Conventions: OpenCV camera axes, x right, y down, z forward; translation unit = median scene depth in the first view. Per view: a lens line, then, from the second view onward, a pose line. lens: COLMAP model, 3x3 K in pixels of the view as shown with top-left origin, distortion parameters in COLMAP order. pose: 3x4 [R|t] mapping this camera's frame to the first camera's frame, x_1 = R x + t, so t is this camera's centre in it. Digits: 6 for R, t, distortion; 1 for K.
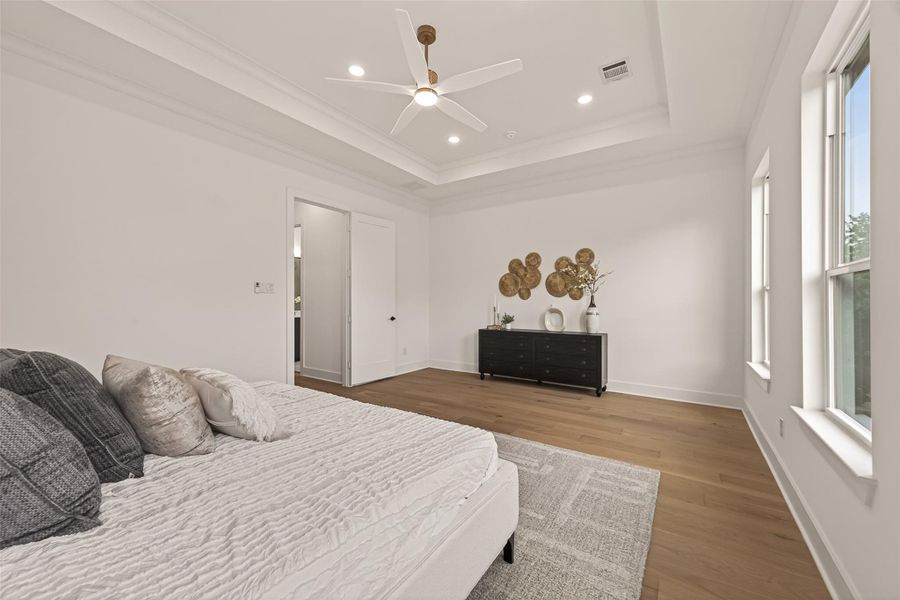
lens RADIAL K [[347.4, 0, 452.3], [0, 347.4, 303.0], [0, 0, 1]] dist [-0.000737, -0.000104]
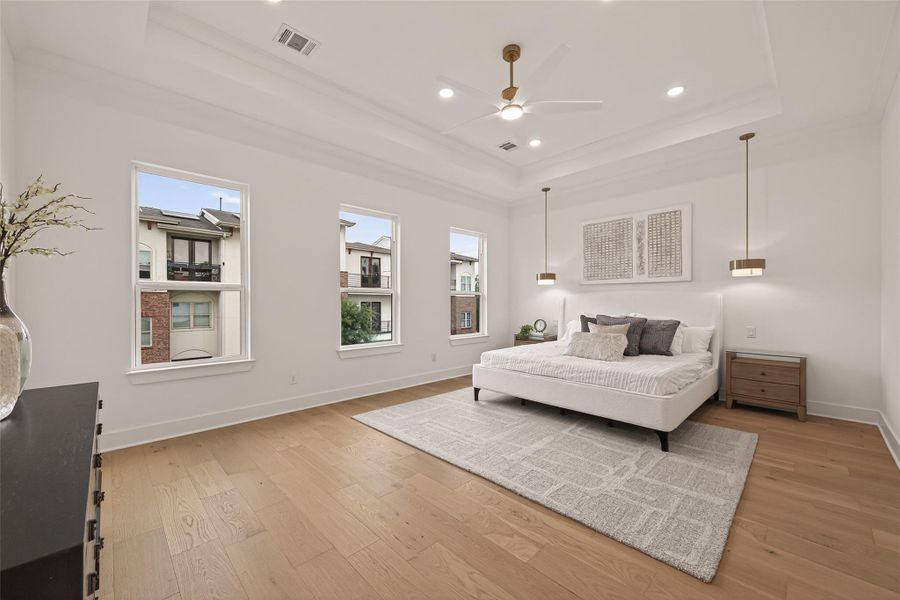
lens RADIAL K [[347.4, 0, 452.3], [0, 347.4, 303.0], [0, 0, 1]] dist [-0.000737, -0.000104]
pose [[-0.979988, -0.001584, 0.199049, -0.122842], [-0.002167, 0.999994, -0.002713, 0.001450], [-0.199043, -0.003090, -0.979986, 2.353690]]
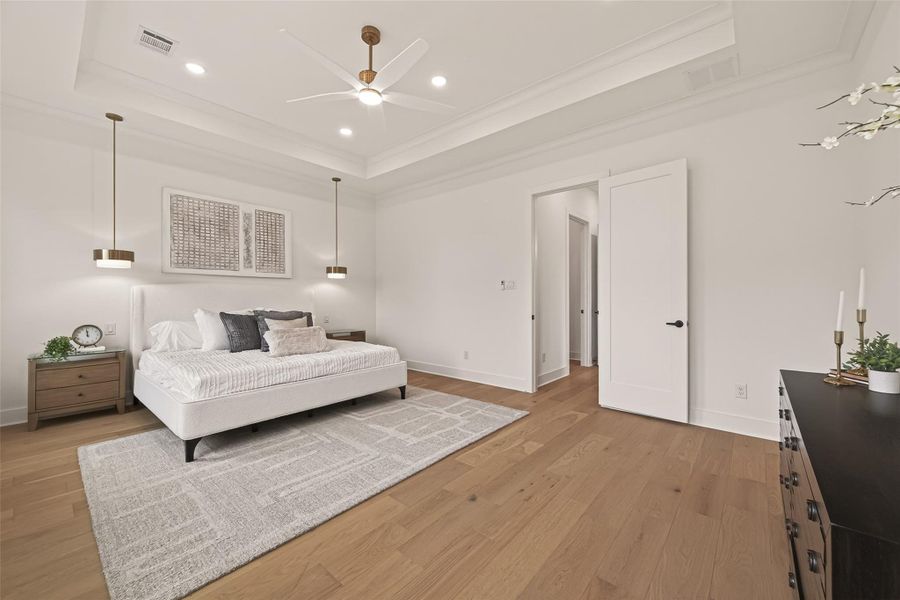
lens RADIAL K [[354.3, 0, 452.8], [0, 354.3, 293.5], [0, 0, 1]] dist [0.001126, -0.000219]
pose [[-0.112920, -0.013279, -0.993515, 1.058802], [0.001895, 0.999906, -0.013580, 0.001513], [0.993602, -0.003416, -0.112884, 1.534621]]
